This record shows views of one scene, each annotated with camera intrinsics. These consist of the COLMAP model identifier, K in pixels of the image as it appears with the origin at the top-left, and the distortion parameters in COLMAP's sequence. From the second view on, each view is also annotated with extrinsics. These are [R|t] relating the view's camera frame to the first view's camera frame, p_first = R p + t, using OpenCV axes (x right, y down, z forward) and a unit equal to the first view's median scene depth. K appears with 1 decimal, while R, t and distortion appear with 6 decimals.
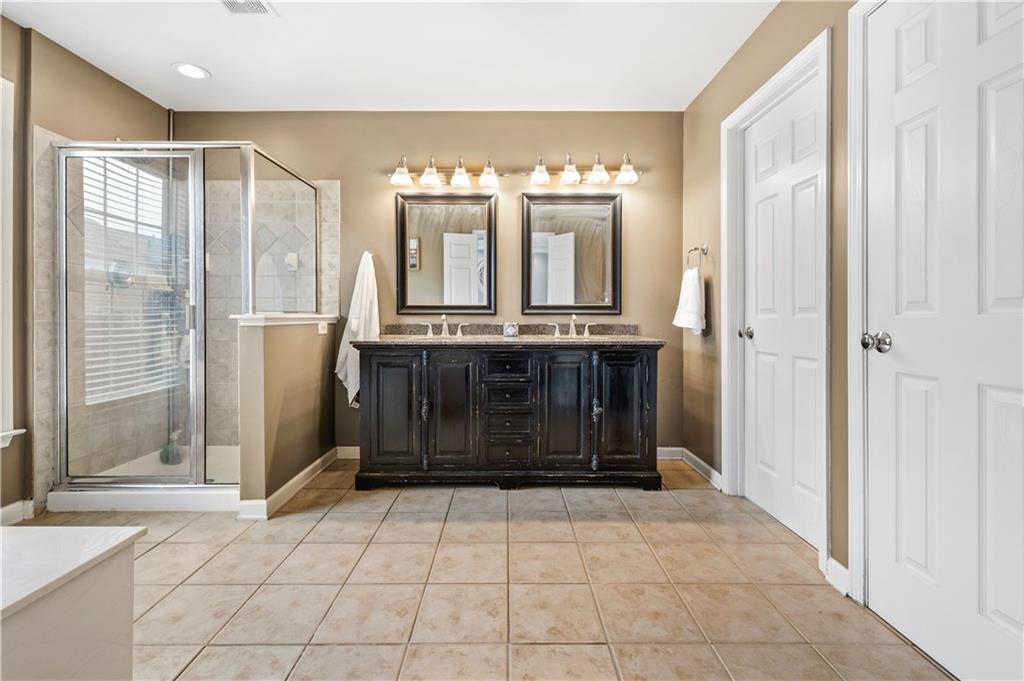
lens RADIAL K [[447.8, 0, 508.4], [0, 447.8, 320.1], [0, 0, 1]] dist [0.000650, 0.000127]
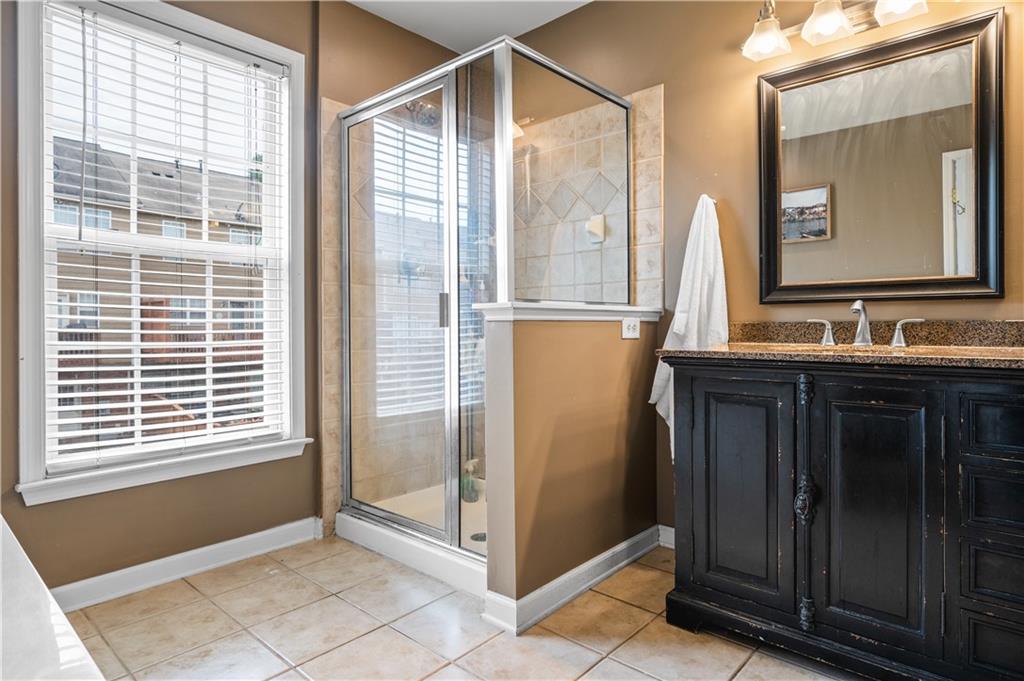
lens RADIAL K [[572.9, 0, 517.1], [0, 572.9, 329.7], [0, 0, 1]] dist [-0.001746, -0.000016]
pose [[0.745900, 0.000176, -0.666058, -0.010755], [-0.000493, 1.000000, -0.000288, 0.020620], [0.666058, 0.000543, 0.745900, 0.327605]]
